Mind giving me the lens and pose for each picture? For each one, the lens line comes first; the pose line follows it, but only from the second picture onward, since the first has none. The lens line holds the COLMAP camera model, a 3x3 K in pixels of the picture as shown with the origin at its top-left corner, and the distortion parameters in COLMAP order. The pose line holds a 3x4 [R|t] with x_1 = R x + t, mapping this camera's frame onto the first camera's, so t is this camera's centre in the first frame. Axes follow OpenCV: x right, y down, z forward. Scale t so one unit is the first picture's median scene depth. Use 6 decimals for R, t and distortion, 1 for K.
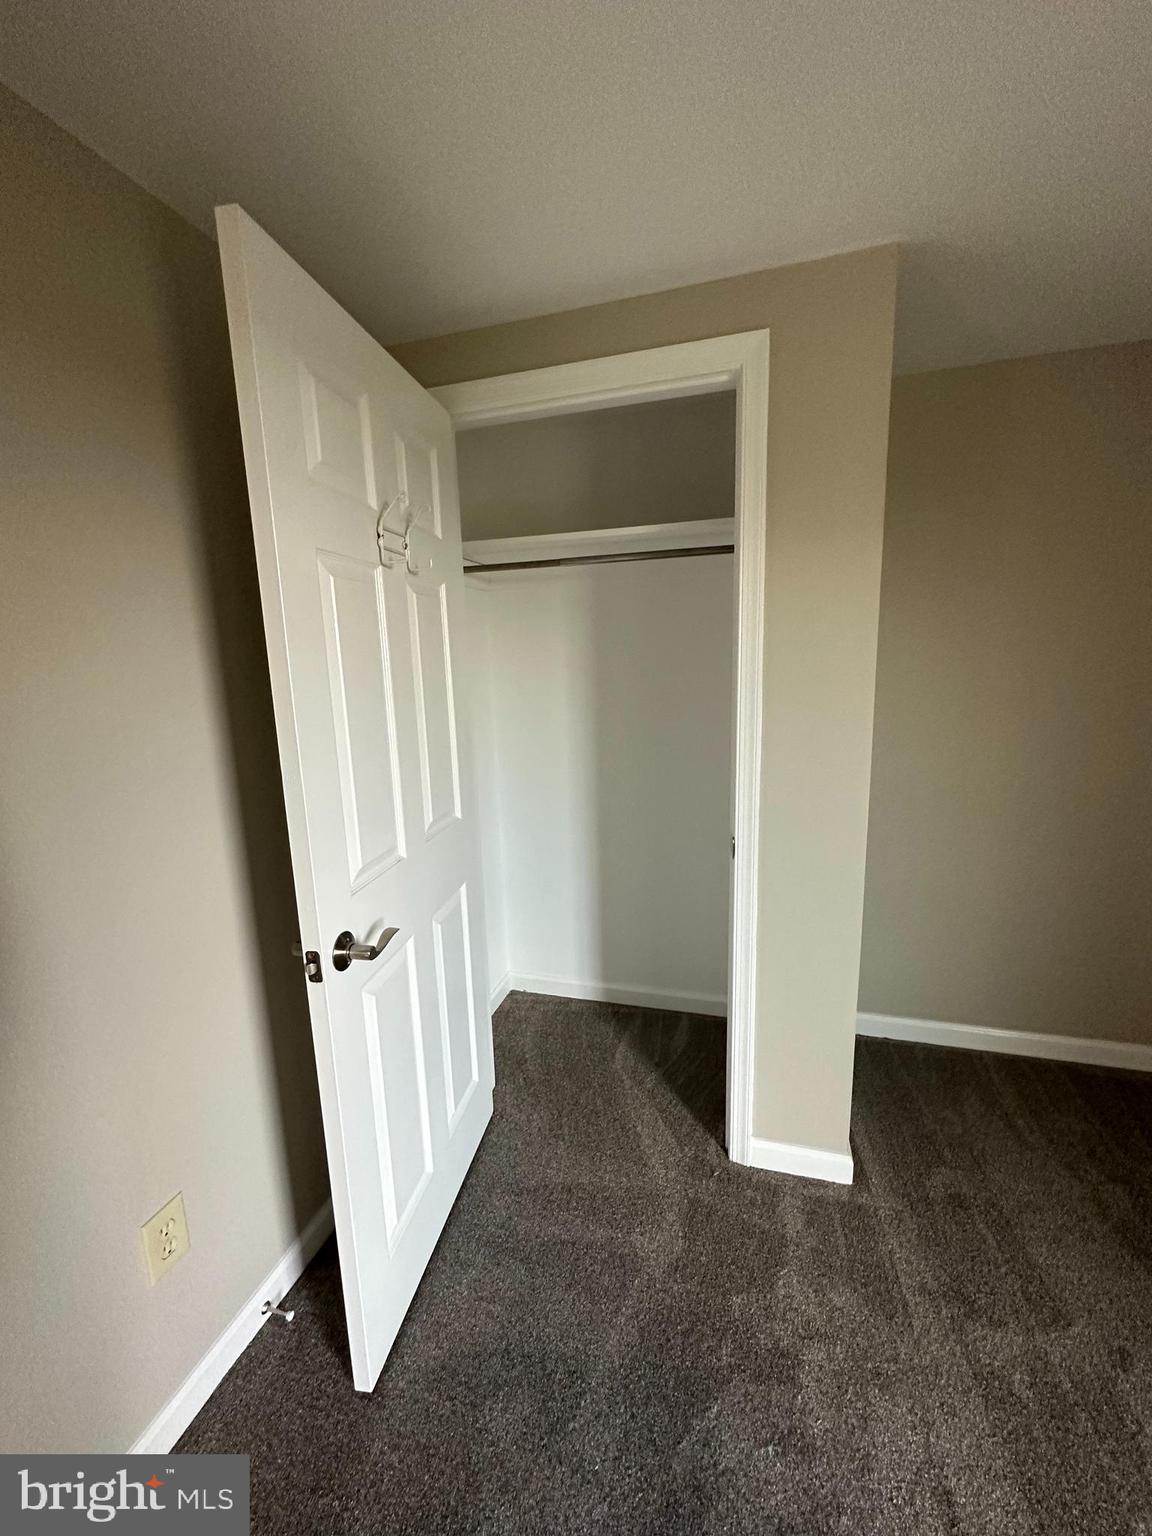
lens RADIAL K [[611.5, 0, 579.0], [0, 611.5, 762.5], [0, 0, 1]] dist [-0.001952, 0.000110]
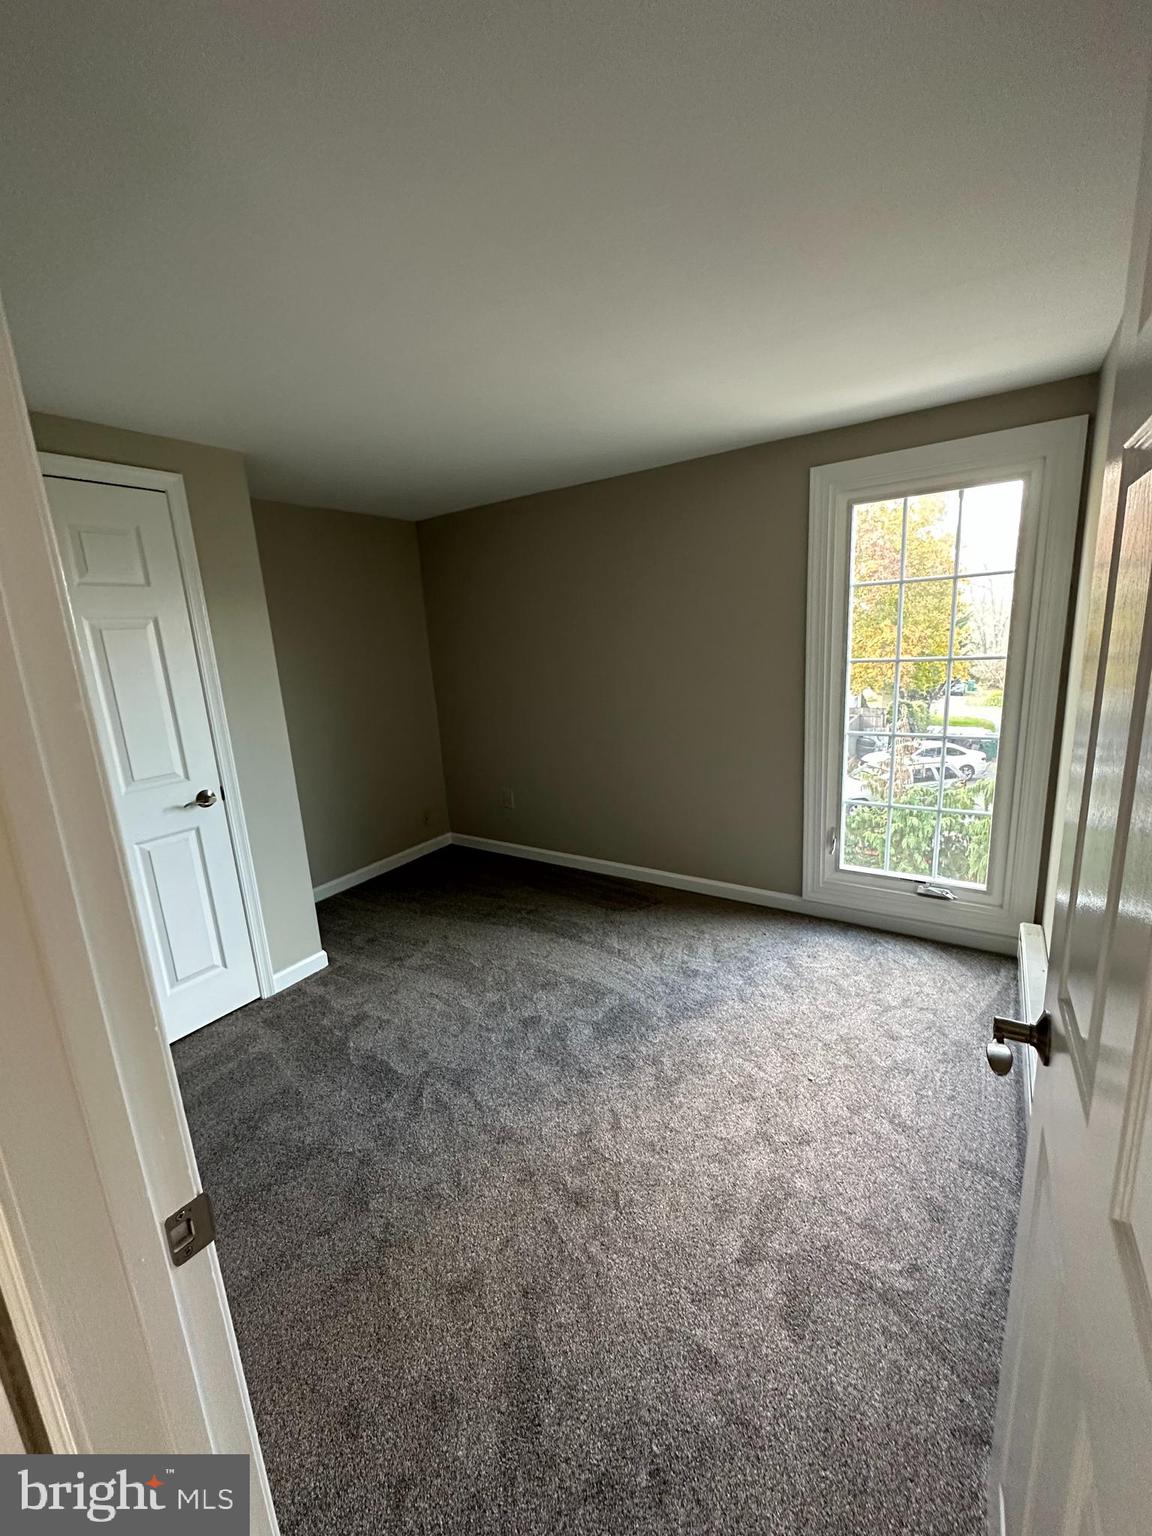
lens RADIAL K [[611.5, 0, 575.6], [0, 611.5, 765.5], [0, 0, 1]] dist [-0.001952, 0.000110]
pose [[0.299195, -0.190288, 0.935026, -1.030426], [0.226556, 0.966059, 0.124109, 0.097219], [-0.926906, 0.174702, 0.332151, -0.399866]]
